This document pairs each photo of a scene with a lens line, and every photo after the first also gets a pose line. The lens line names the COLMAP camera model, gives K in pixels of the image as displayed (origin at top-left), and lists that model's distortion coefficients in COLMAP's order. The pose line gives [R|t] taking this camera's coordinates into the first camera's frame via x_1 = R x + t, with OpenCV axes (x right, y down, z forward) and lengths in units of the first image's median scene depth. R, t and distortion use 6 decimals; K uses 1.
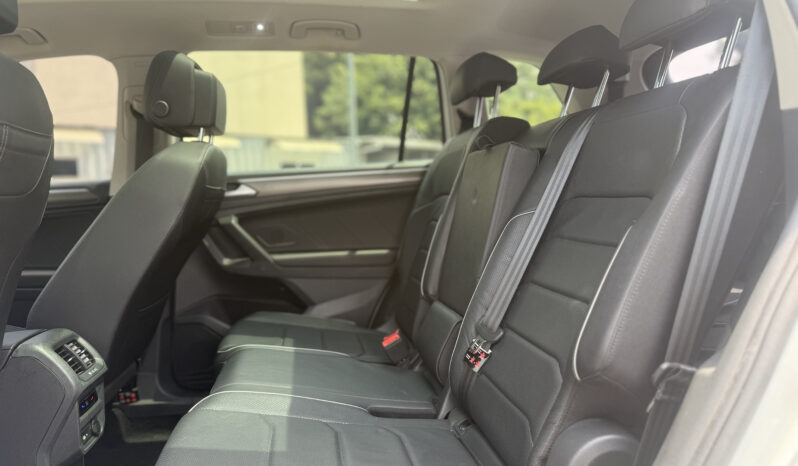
lens RADIAL K [[595.0, 0, 399.0], [0, 595.0, 233.0], [0, 0, 1]] dist [0.204647, -0.254078]
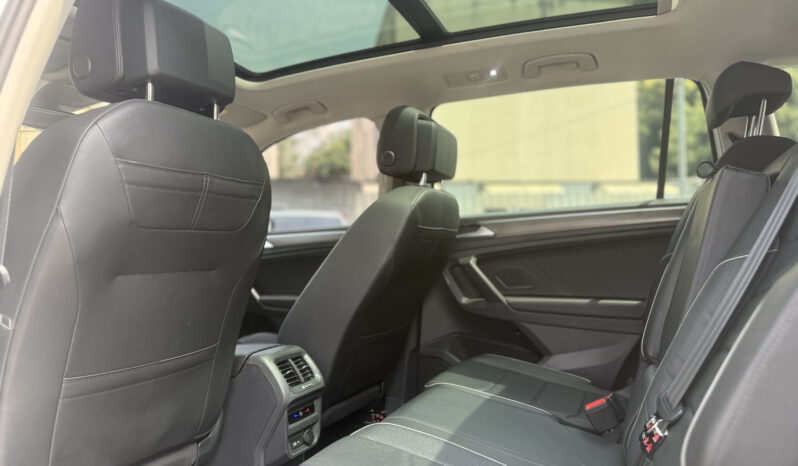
lens RADIAL K [[595.0, 0, 399.0], [0, 595.0, 233.0], [0, 0, 1]] dist [0.204647, -0.254078]
pose [[0.856734, 0.005463, -0.515729, 0.171607], [-0.044901, 0.996937, -0.064030, 0.003117], [0.513800, 0.078014, 0.854356, 0.075581]]
